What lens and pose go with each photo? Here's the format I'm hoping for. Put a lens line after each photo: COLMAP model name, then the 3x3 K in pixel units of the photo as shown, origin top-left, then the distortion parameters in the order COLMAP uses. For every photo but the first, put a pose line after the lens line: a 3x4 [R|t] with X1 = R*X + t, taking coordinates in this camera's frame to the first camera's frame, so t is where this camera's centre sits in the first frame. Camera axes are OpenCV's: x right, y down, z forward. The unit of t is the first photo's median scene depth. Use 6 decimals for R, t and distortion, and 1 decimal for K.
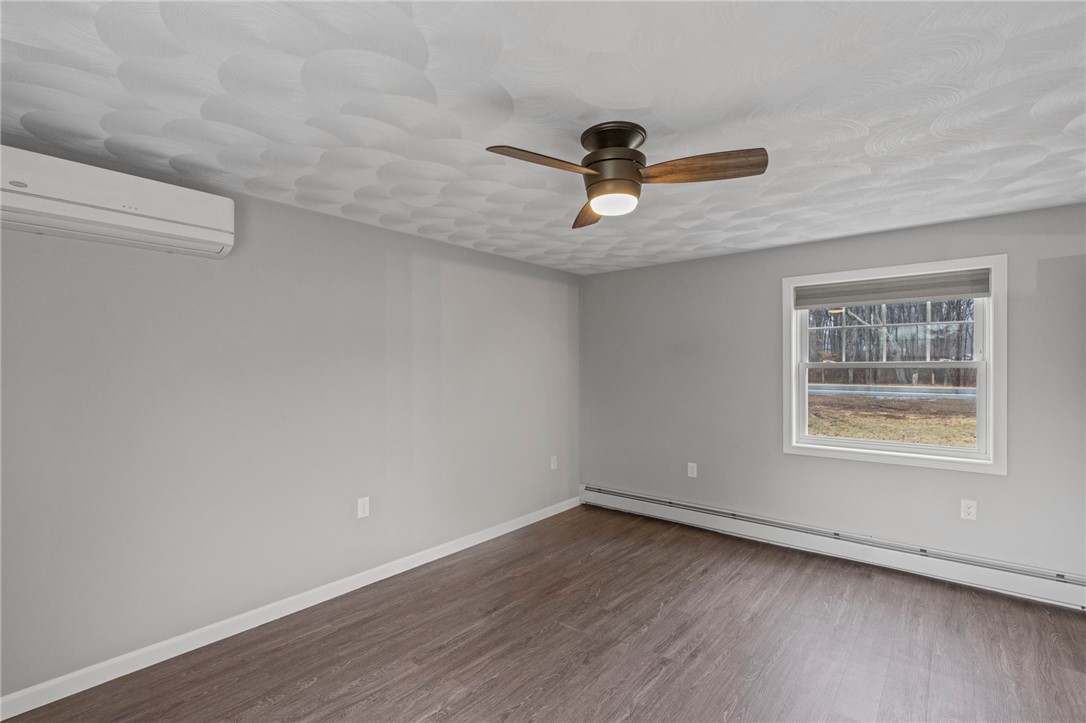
lens RADIAL K [[492.9, 0, 537.5], [0, 492.9, 366.4], [0, 0, 1]] dist [-0.004184, 0.001000]
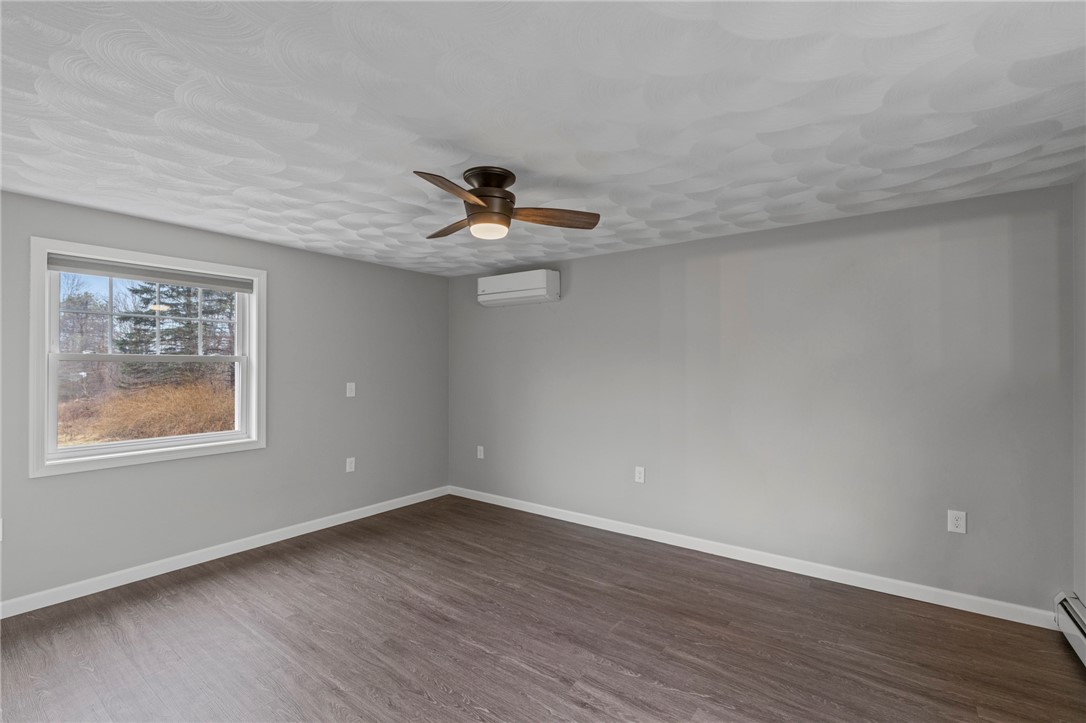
lens RADIAL K [[492.9, 0, 537.5], [0, 492.9, 366.4], [0, 0, 1]] dist [-0.004184, 0.001000]
pose [[0.046597, 0.002243, -0.998911, 0.964207], [0.004166, 0.999988, 0.002440, 0.007045], [0.998905, -0.004275, 0.046587, 0.742340]]
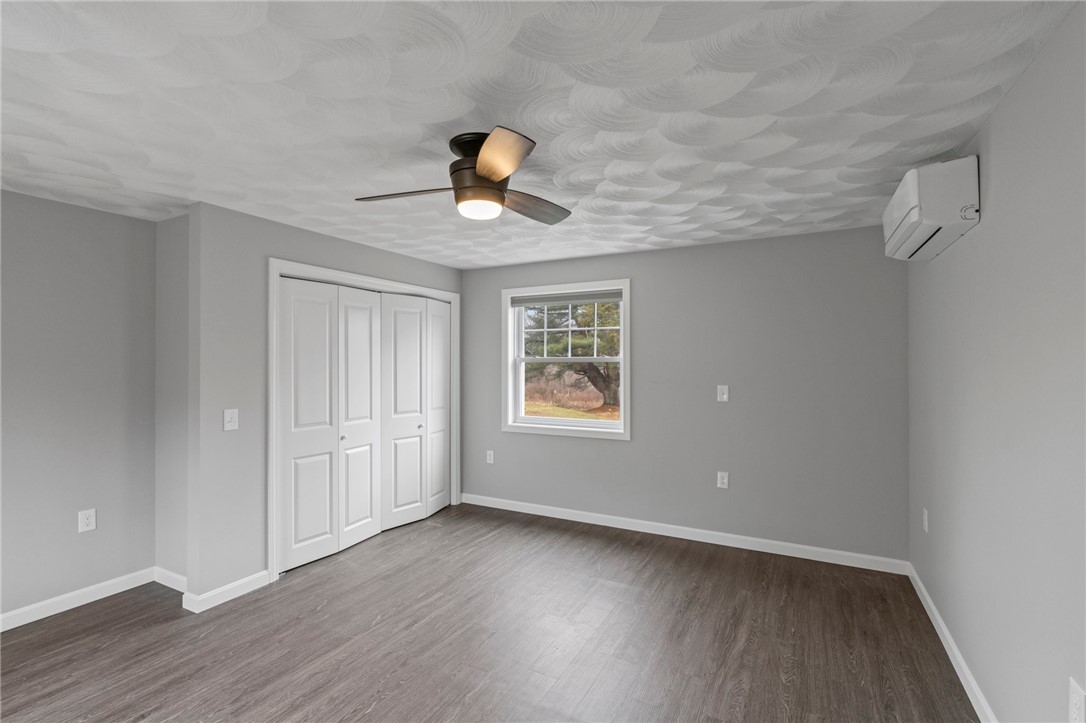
lens RADIAL K [[492.9, 0, 537.5], [0, 492.9, 366.4], [0, 0, 1]] dist [-0.004184, 0.001000]
pose [[-0.981119, 0.000389, -0.193403, 0.168115], [0.000370, 1.000000, 0.000133, 0.007191], [0.193403, 0.000059, -0.981119, 1.427481]]
